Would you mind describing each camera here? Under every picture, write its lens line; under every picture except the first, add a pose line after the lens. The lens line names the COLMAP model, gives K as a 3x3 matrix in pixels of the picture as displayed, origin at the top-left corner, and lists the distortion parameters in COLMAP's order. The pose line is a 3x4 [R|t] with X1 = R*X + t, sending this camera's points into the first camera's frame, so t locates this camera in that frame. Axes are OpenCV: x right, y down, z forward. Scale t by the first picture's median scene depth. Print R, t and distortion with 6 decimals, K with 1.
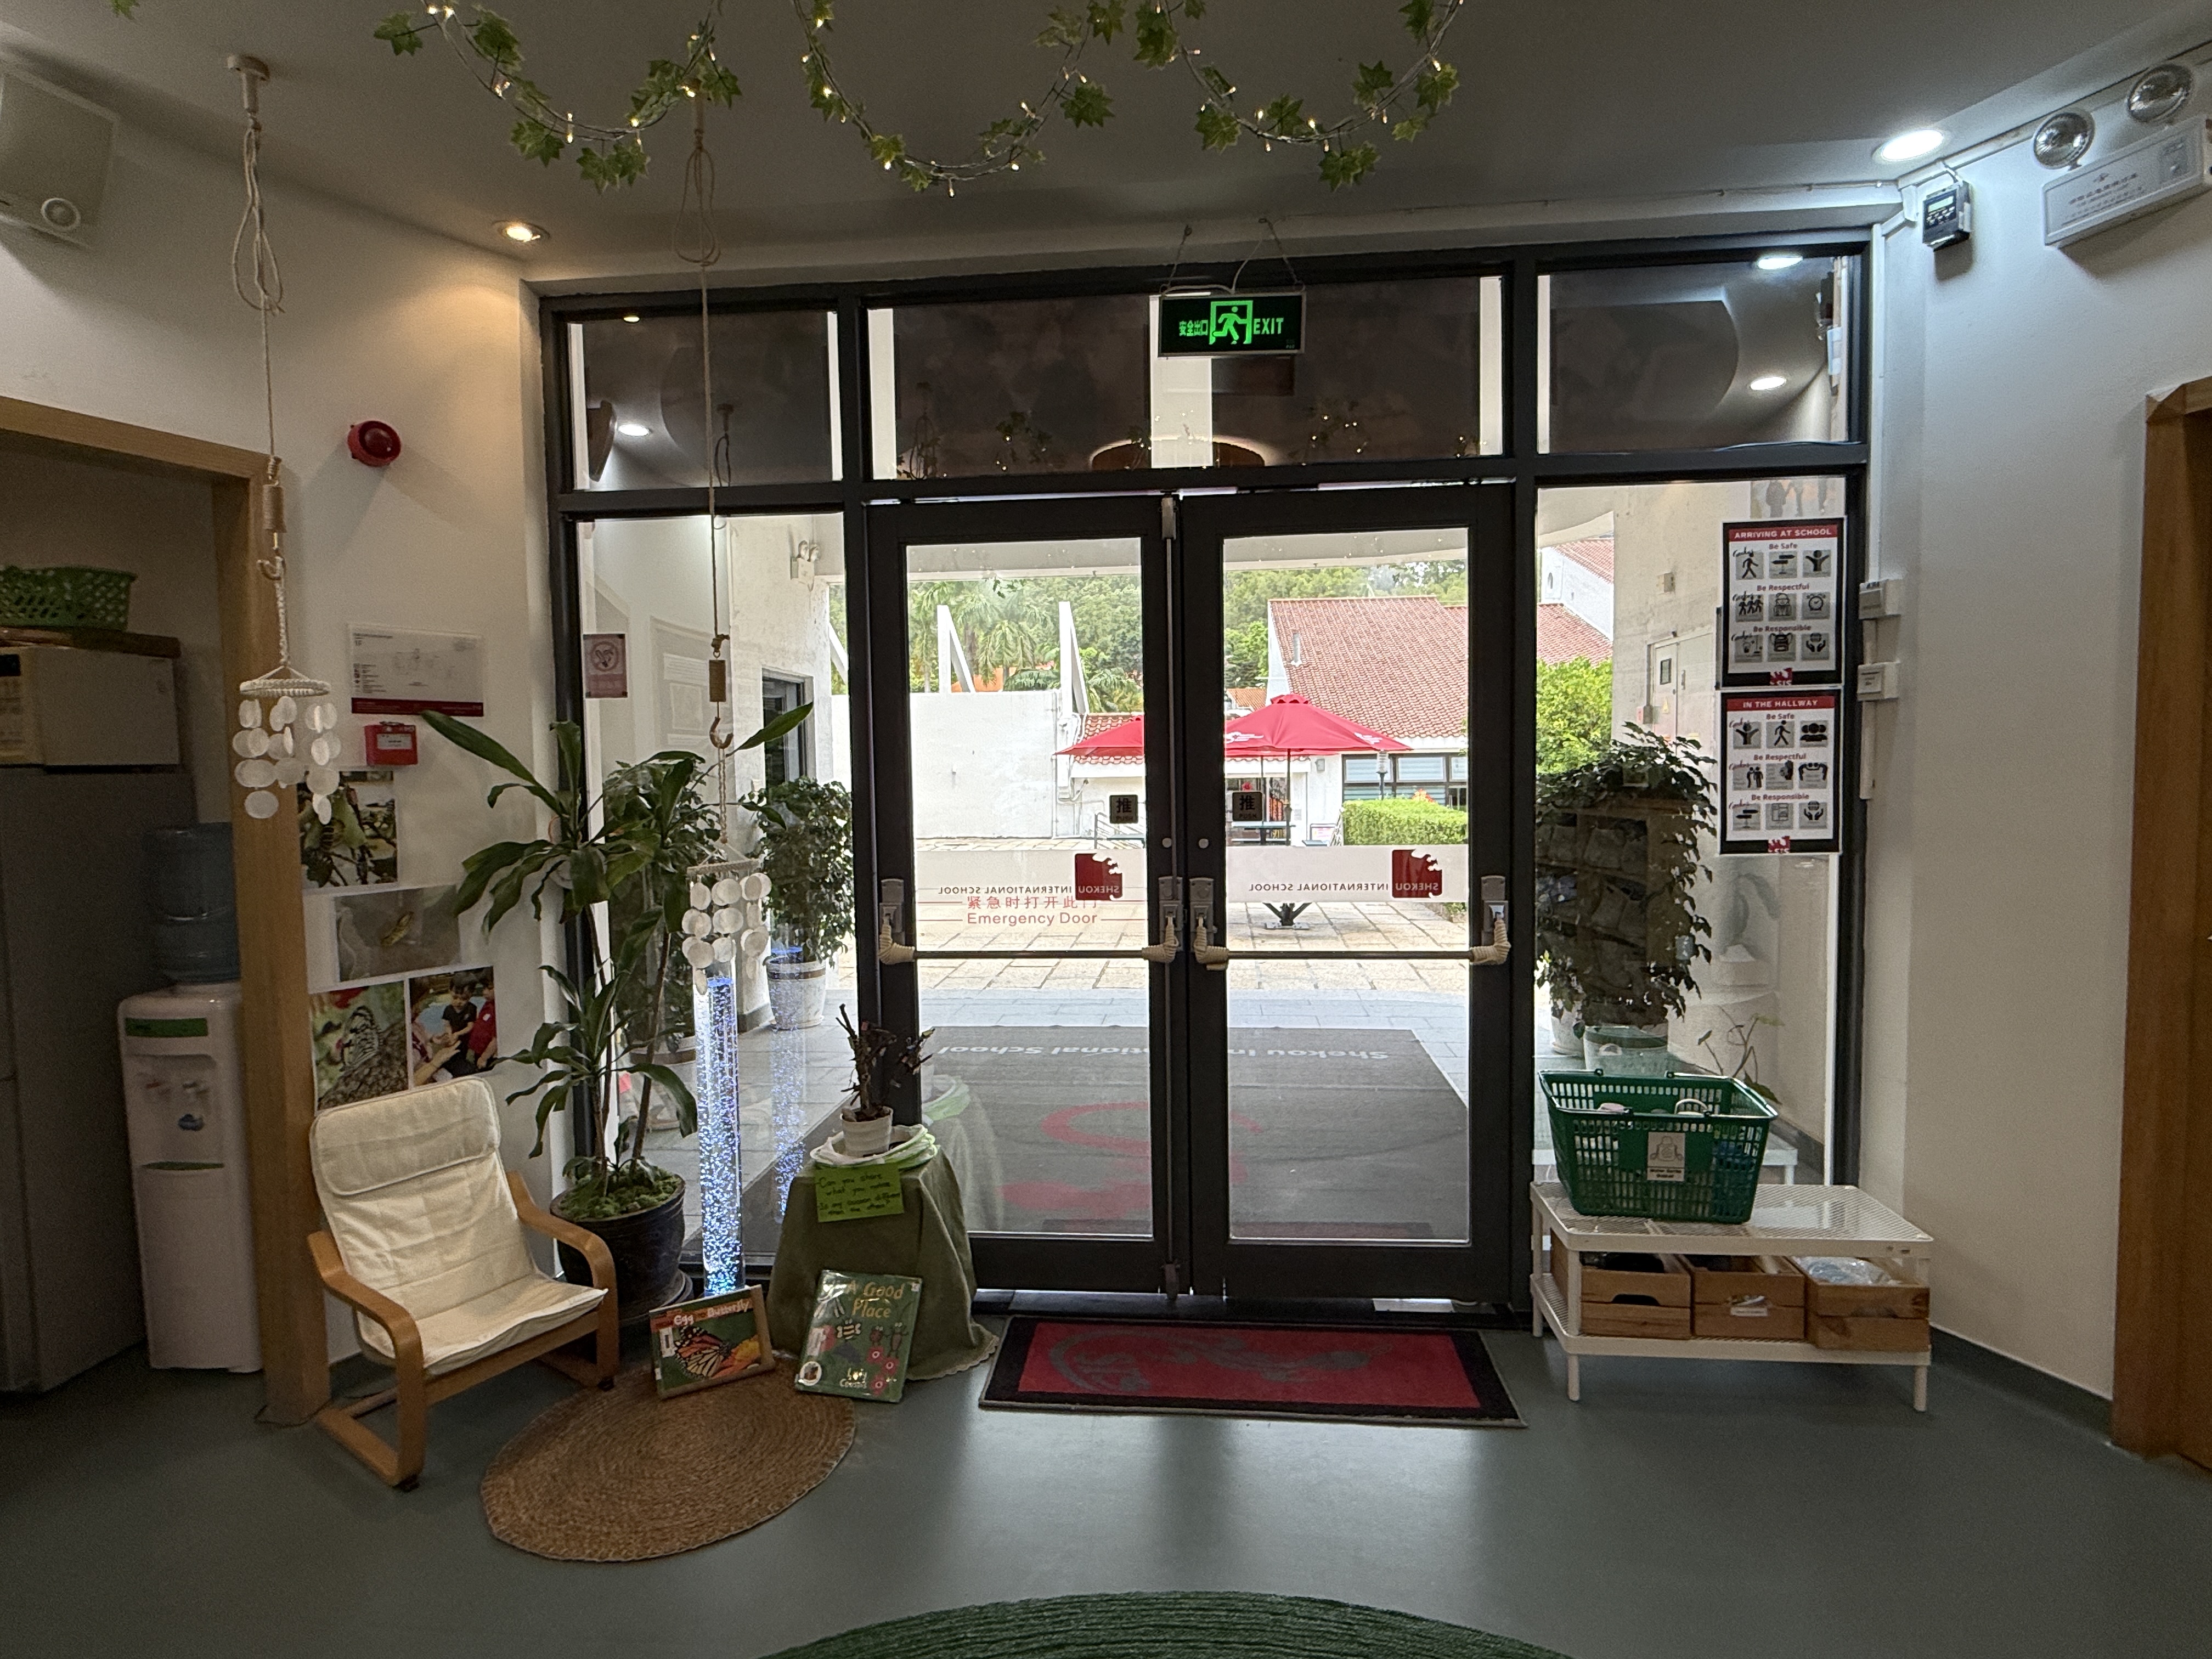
lens RADIAL K [[1147.2, 0, 1103.9], [0, 1147.2, 827.4], [0, 0, 1]] dist [0.001343, 0.000055]
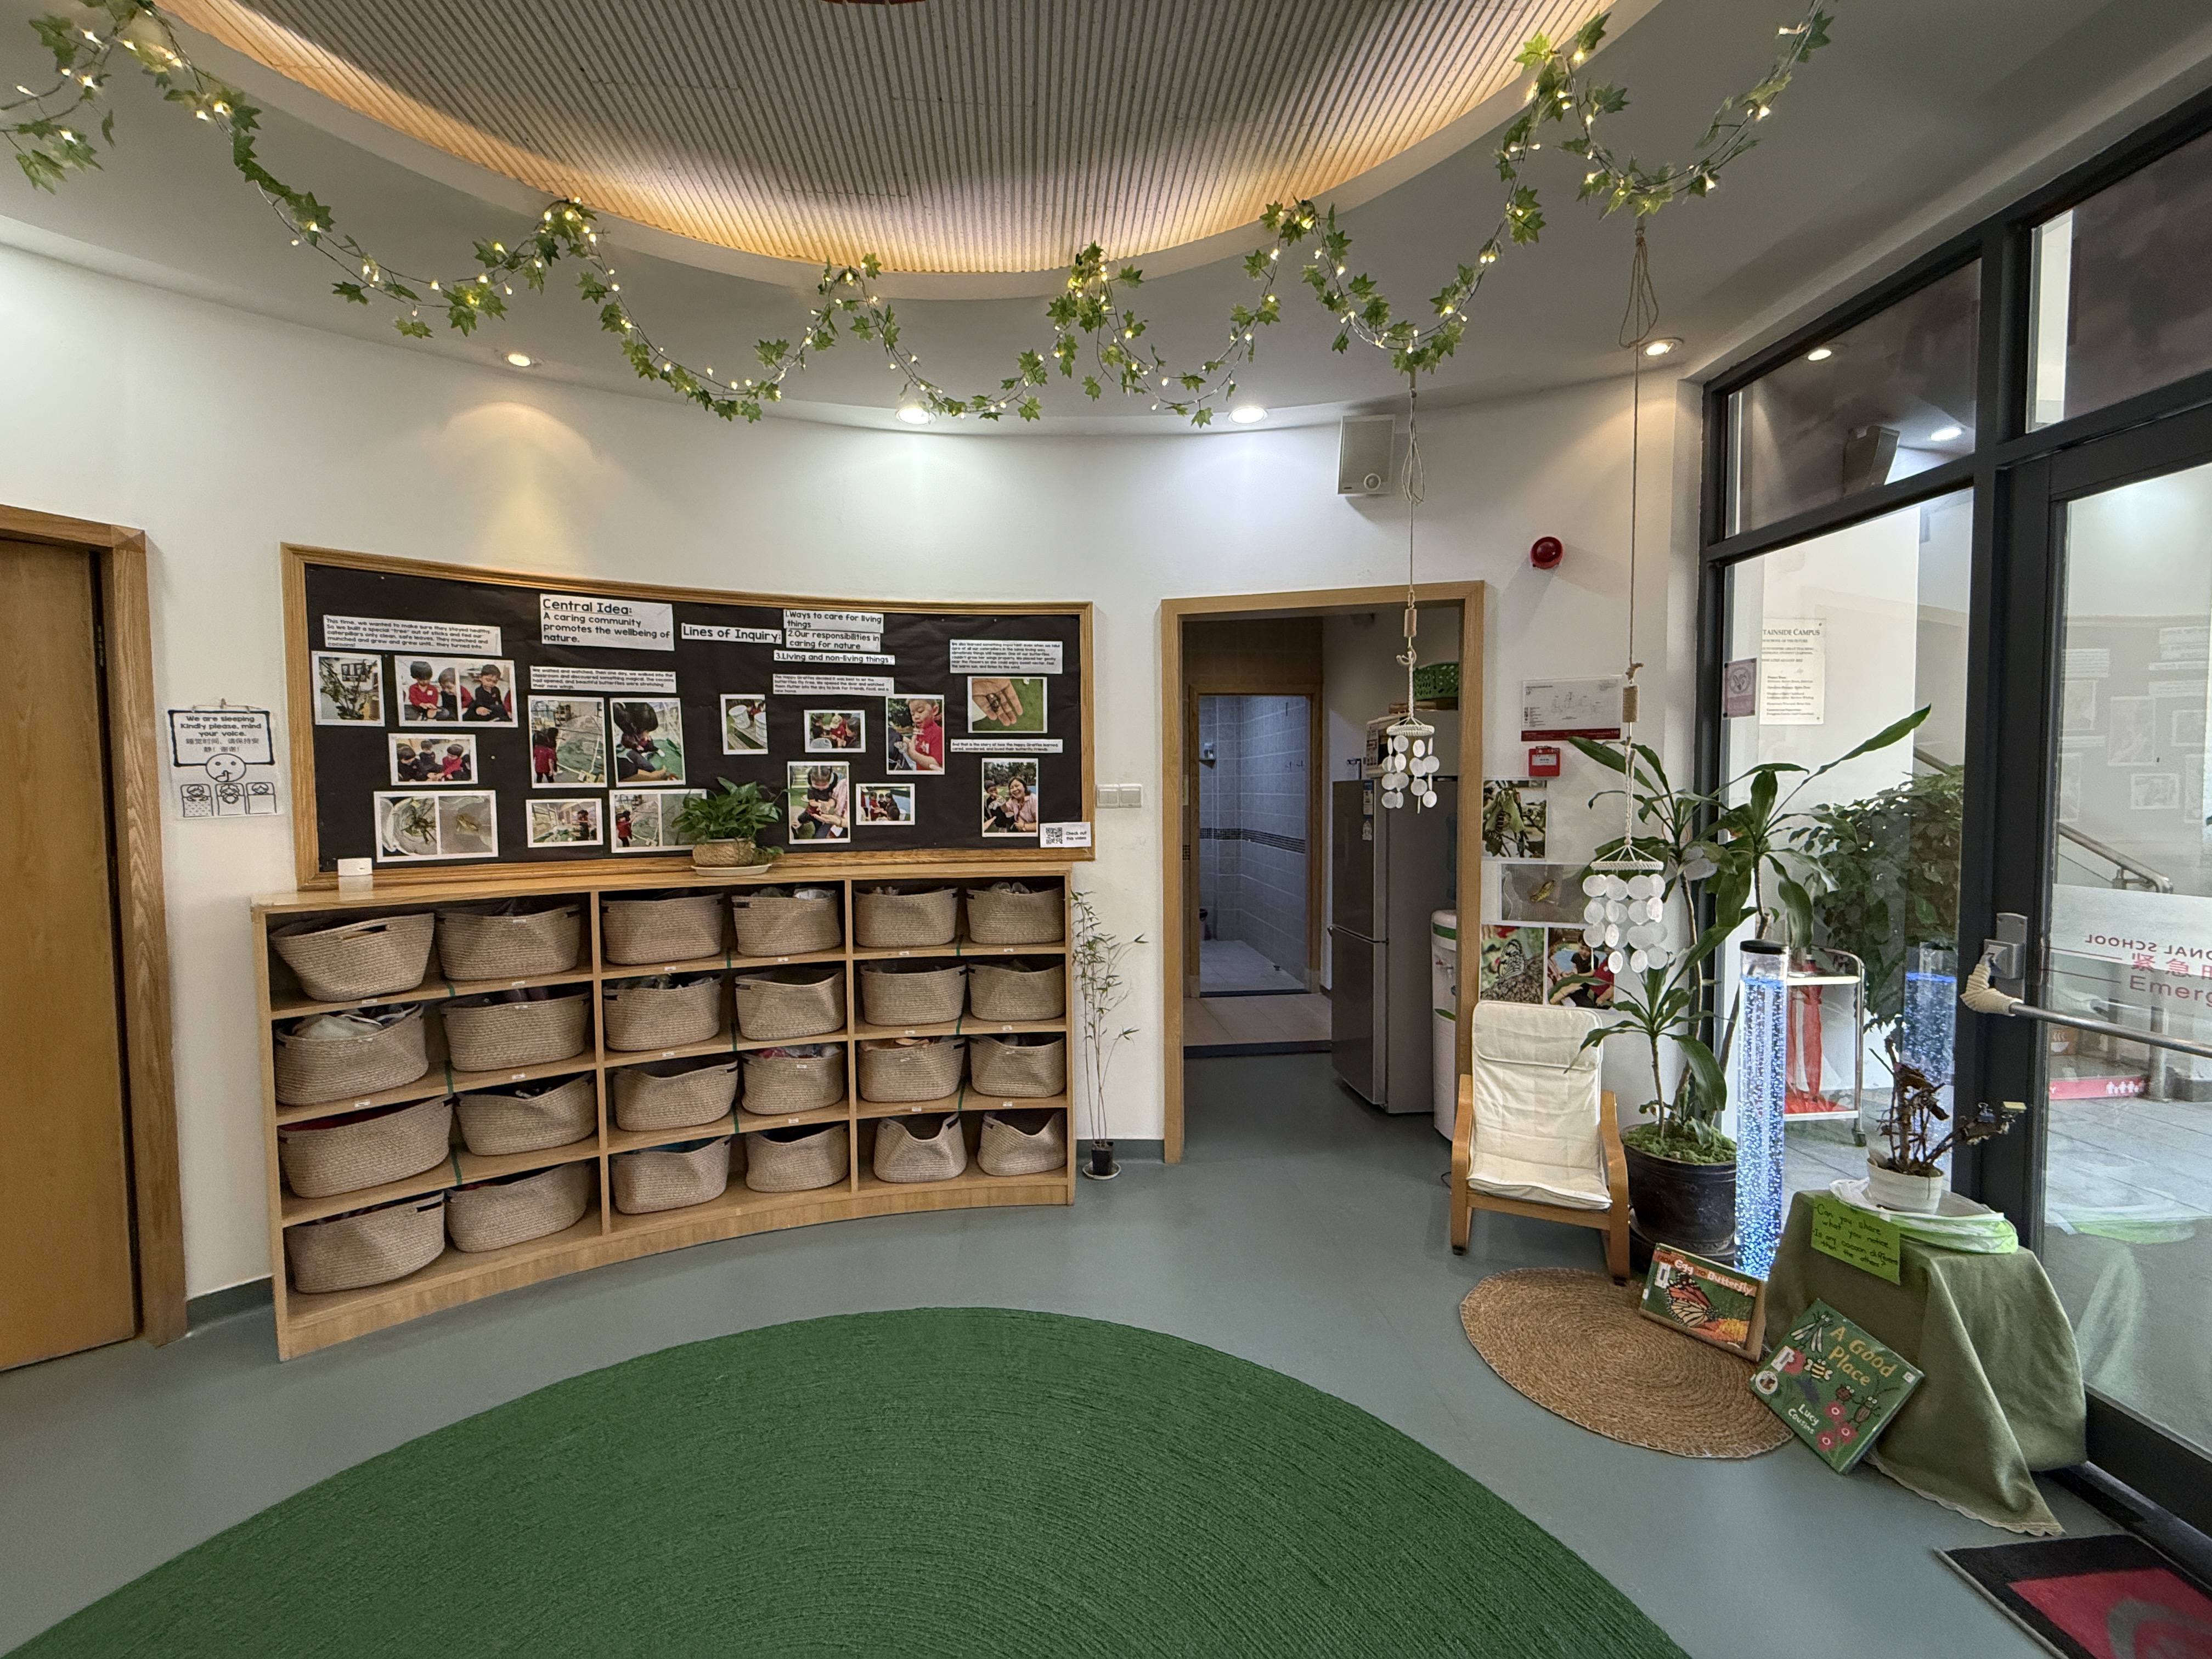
lens RADIAL K [[889.2, 0, 1102.7], [0, 889.2, 829.9], [0, 0, 1]] dist [-0.001366, -0.000353]
pose [[0.170883, 0.061419, -0.983375, 0.376444], [-0.052200, 0.997218, 0.053212, -0.017818], [0.983907, 0.042240, 0.173614, 0.268362]]
